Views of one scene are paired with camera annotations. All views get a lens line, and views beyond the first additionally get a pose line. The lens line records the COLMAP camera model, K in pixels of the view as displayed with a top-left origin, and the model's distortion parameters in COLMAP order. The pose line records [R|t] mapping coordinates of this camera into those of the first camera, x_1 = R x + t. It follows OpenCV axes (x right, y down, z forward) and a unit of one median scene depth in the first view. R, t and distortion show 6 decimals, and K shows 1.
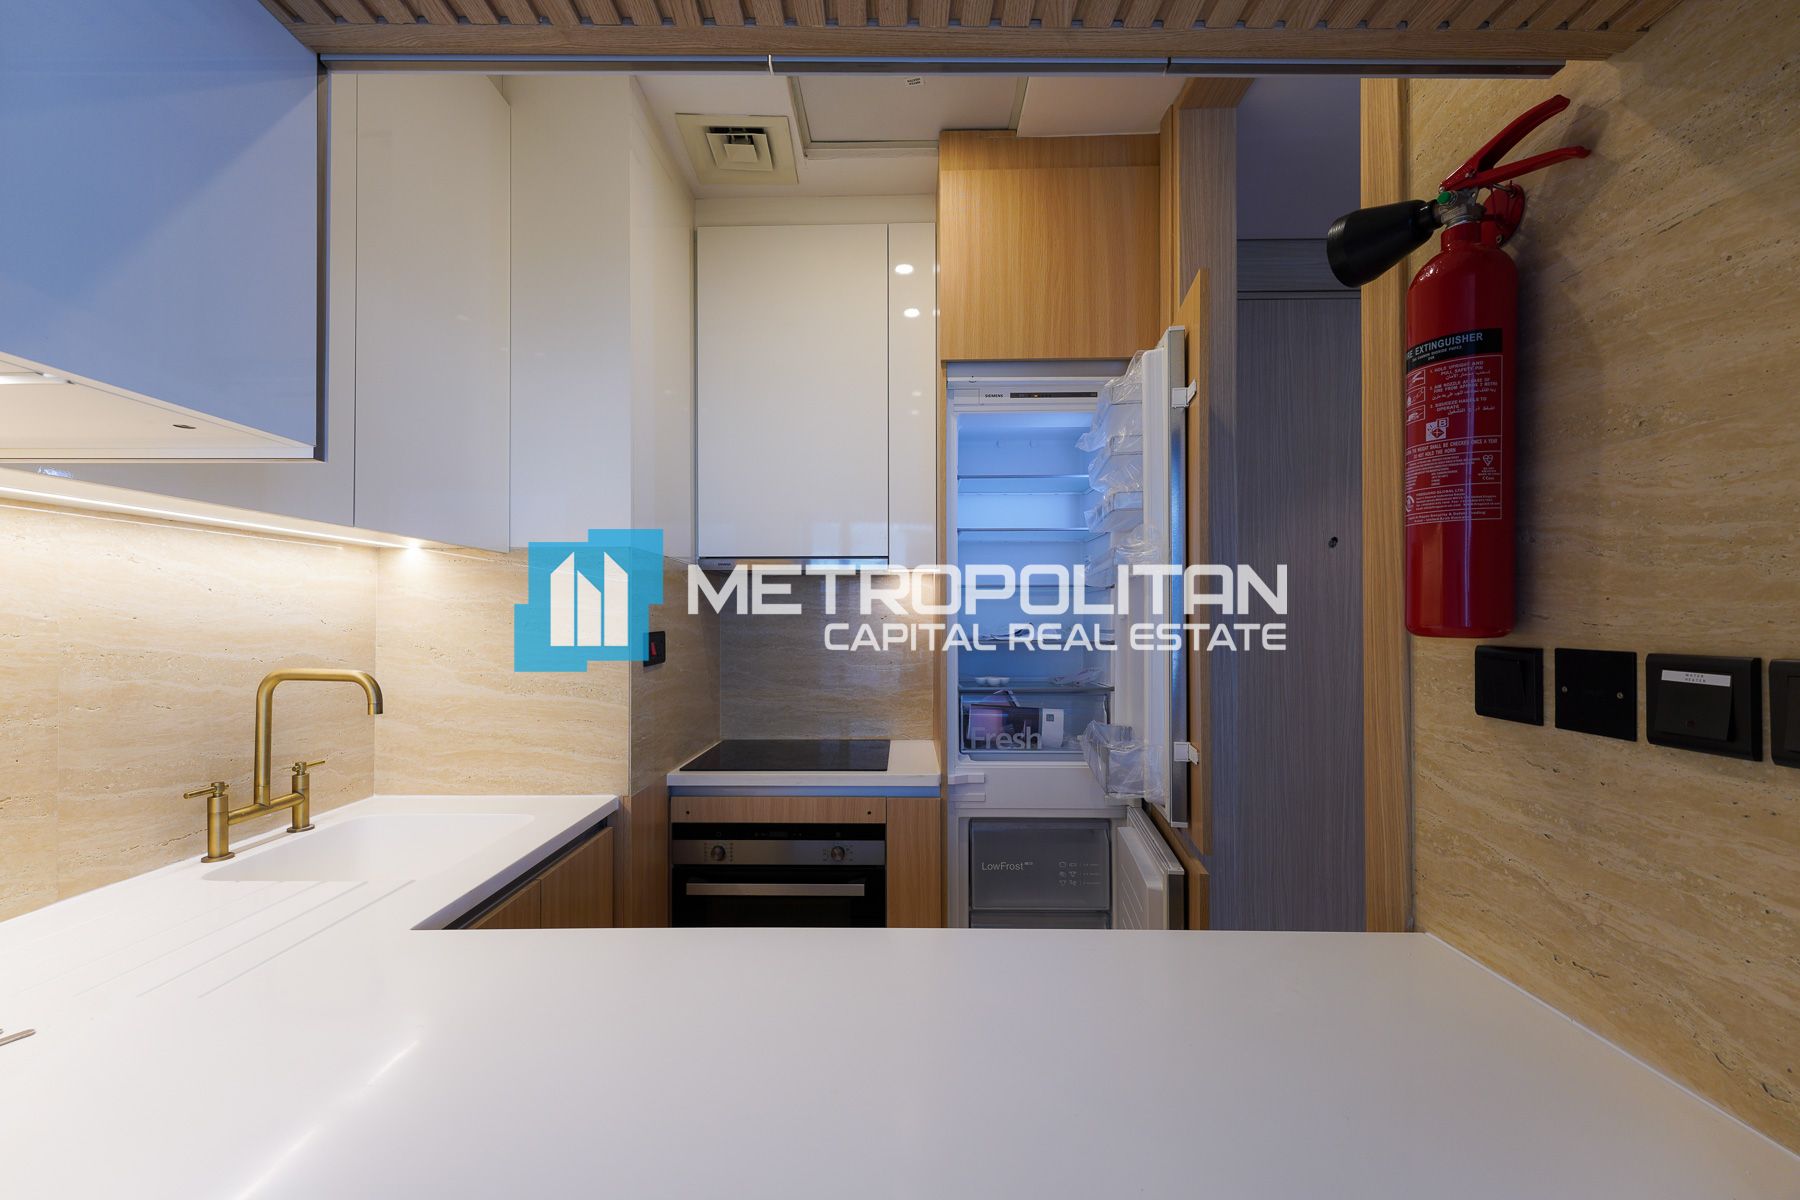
lens RADIAL K [[718.4, 0, 878.7], [0, 718.4, 585.7], [0, 0, 1]] dist [0.003156, -0.000167]
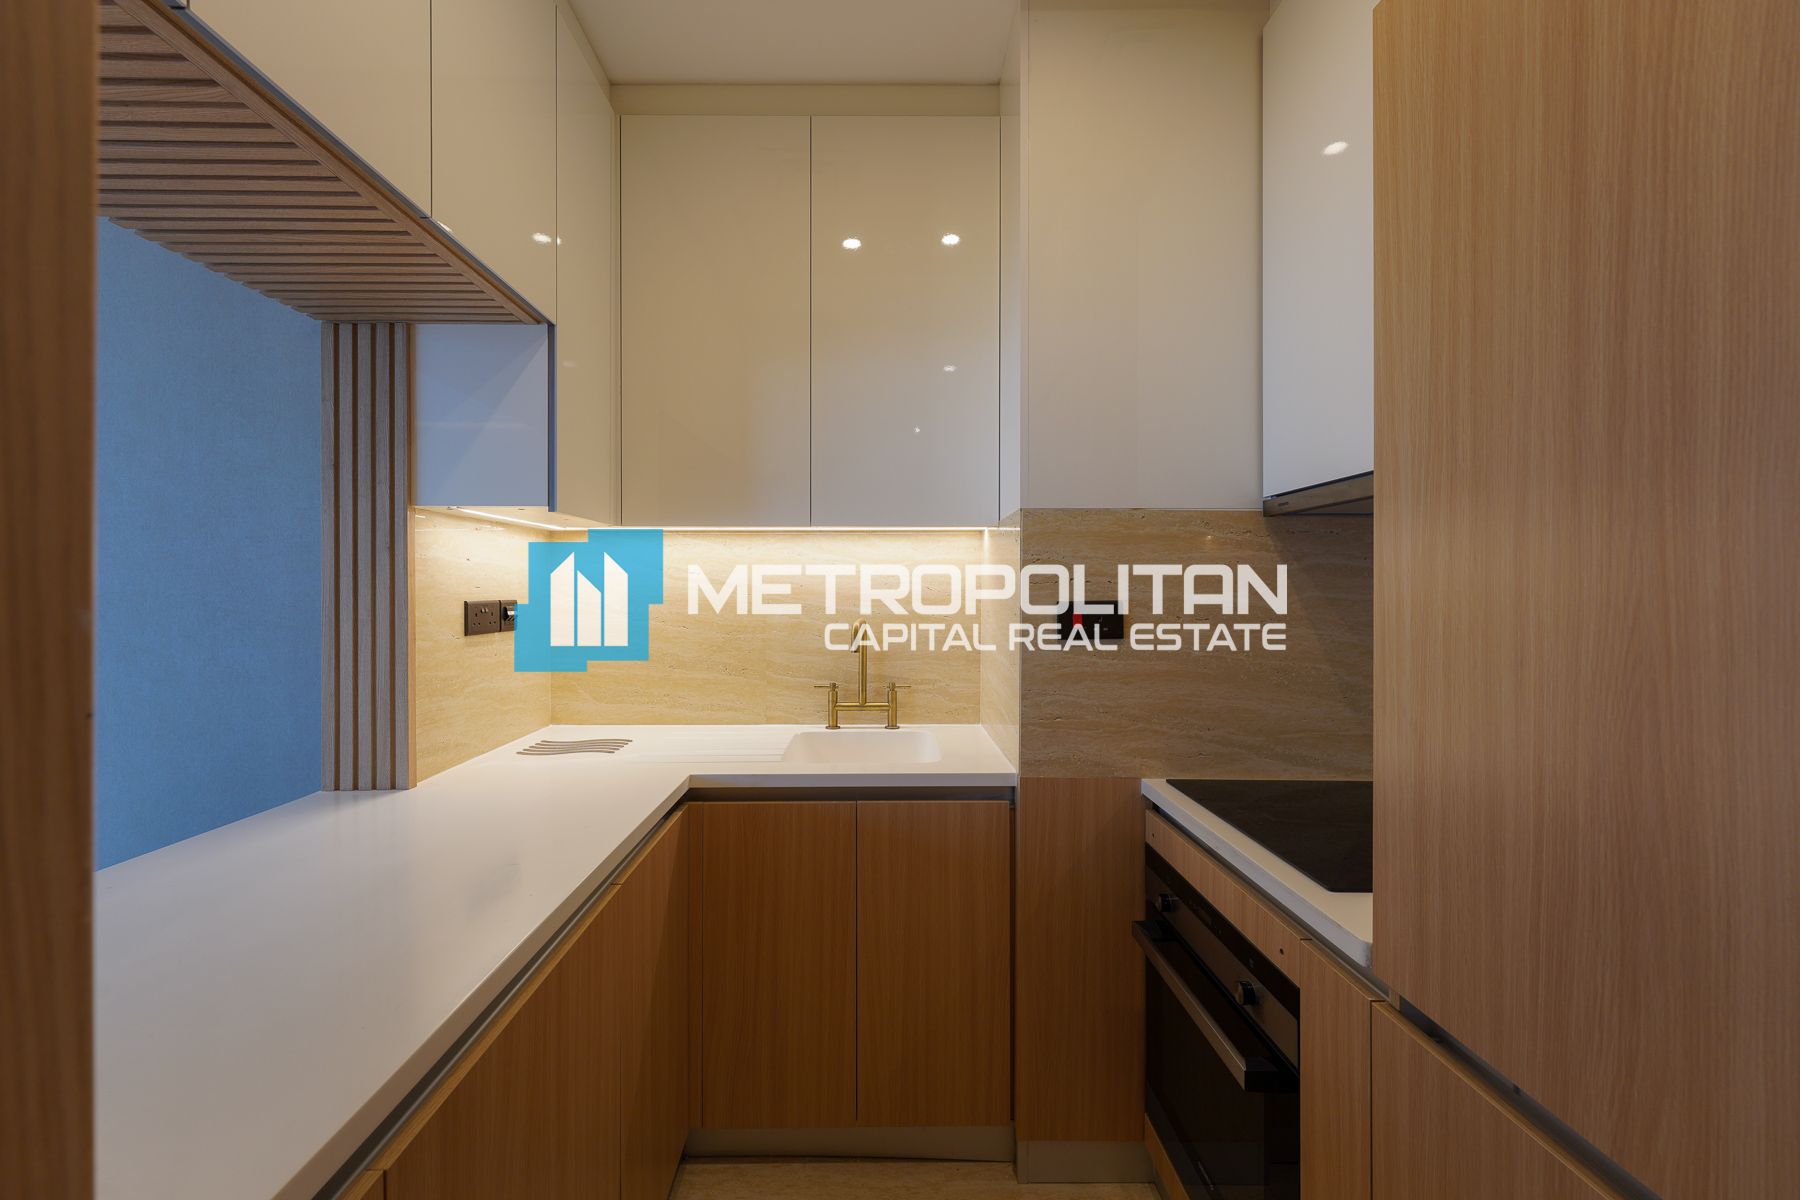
lens RADIAL K [[718.4, 0, 878.7], [0, 718.4, 585.7], [0, 0, 1]] dist [0.003156, -0.000167]
pose [[0.044793, 0.005949, -0.998979, 0.690623], [0.041864, 0.999093, 0.007826, 0.028846], [0.998119, -0.042172, 0.044503, 0.912058]]
